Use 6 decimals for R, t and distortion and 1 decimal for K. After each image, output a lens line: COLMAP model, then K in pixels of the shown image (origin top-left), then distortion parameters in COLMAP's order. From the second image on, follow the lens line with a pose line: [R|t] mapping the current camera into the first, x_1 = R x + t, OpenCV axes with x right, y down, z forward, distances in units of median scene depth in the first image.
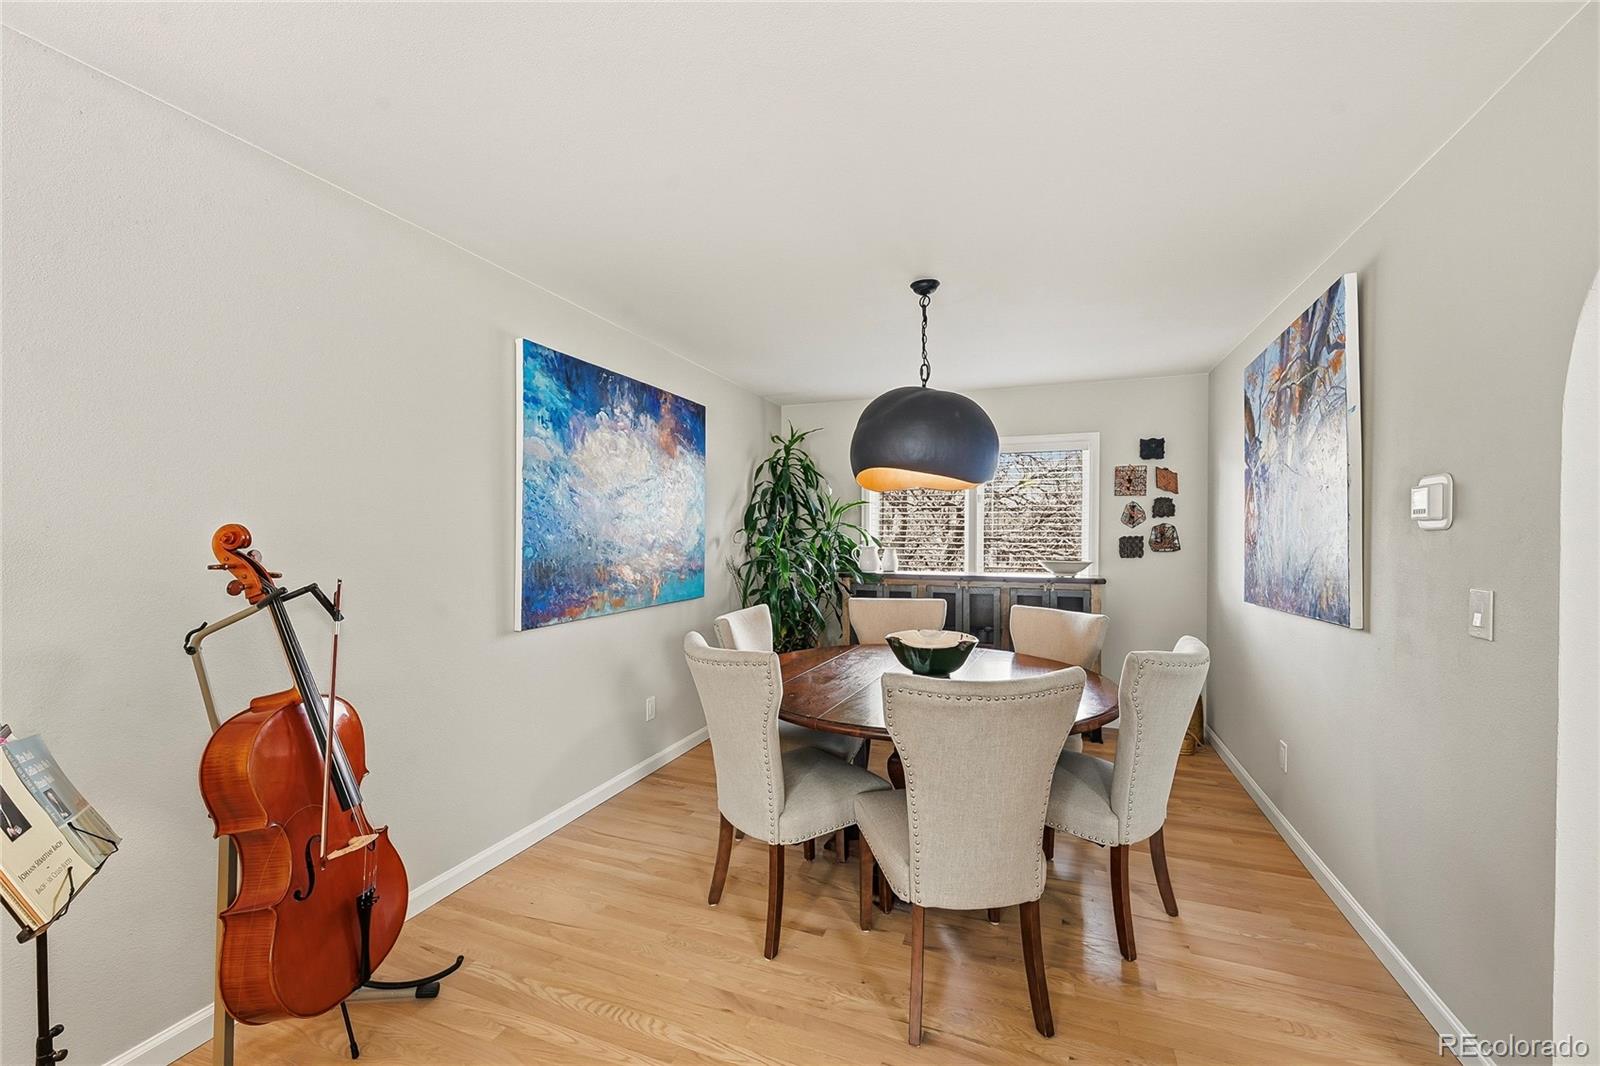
lens RADIAL K [[635.7, 0, 800.0], [0, 635.7, 533.0], [0, 0, 1]] dist [0.001170, 0.000288]
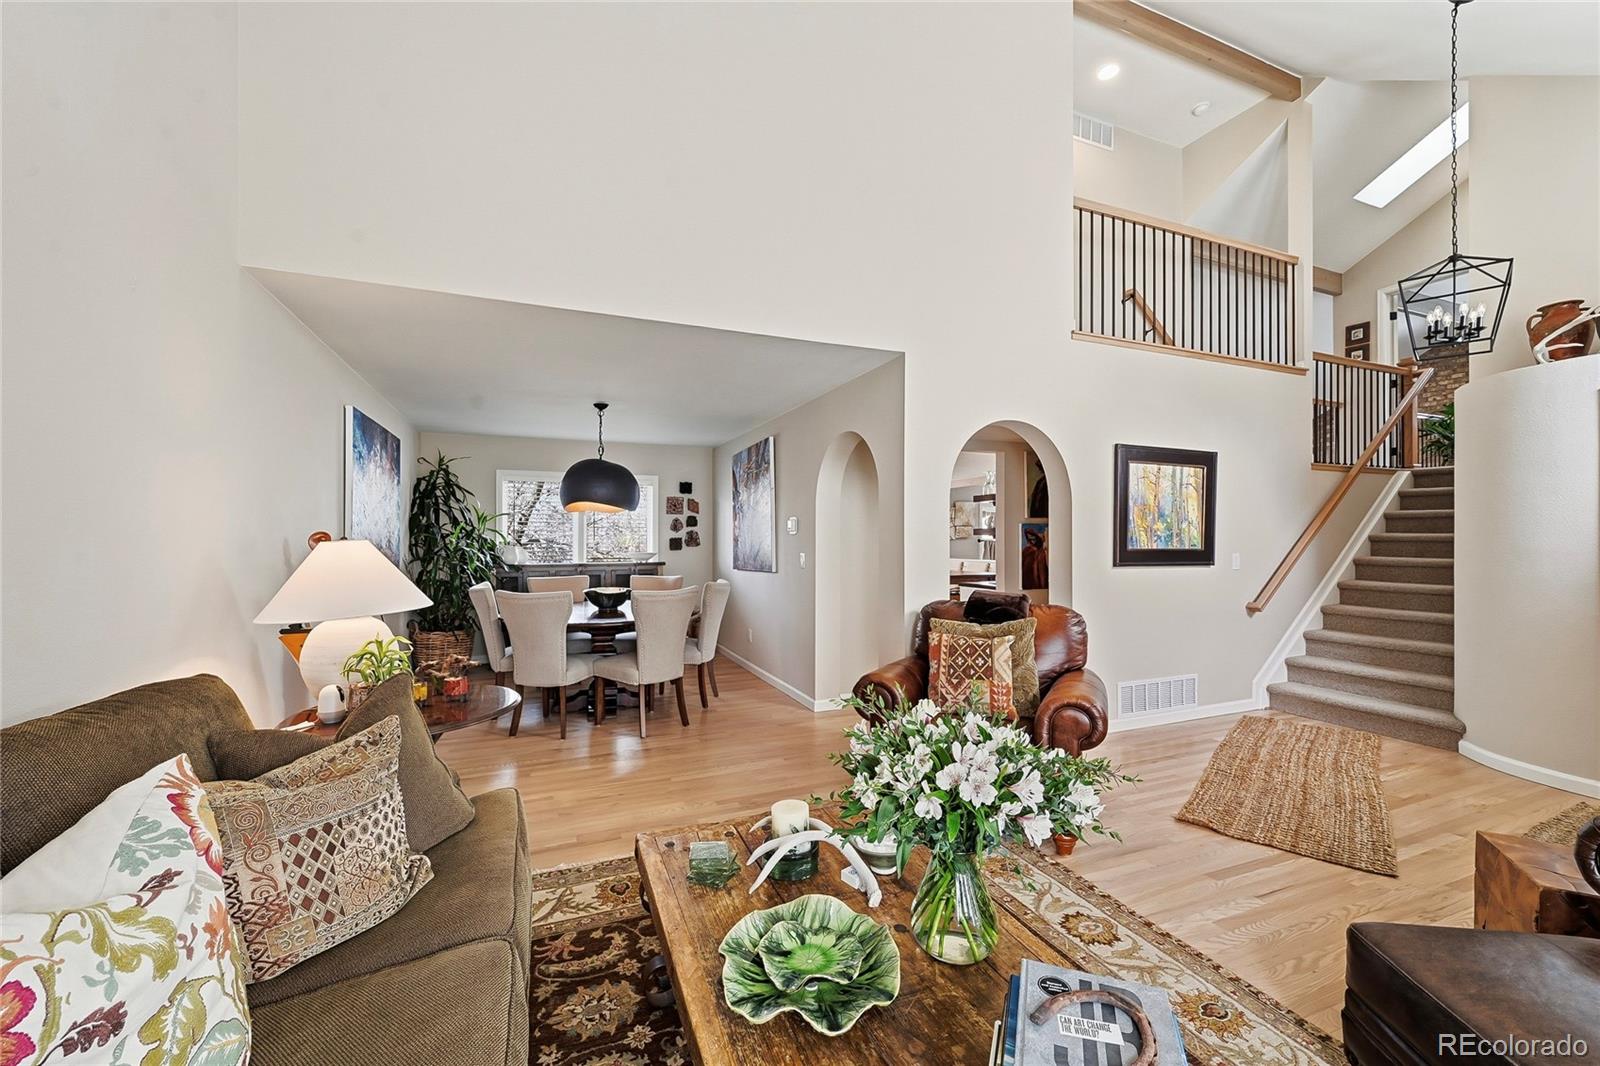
lens RADIAL K [[635.7, 0, 800.0], [0, 635.7, 533.0], [0, 0, 1]] dist [0.001170, 0.000288]
pose [[0.725063, 0.001114, 0.688682, -0.434899], [0.000953, 0.999996, -0.002622, -0.002749], [-0.688682, 0.002557, 0.725059, -0.498855]]
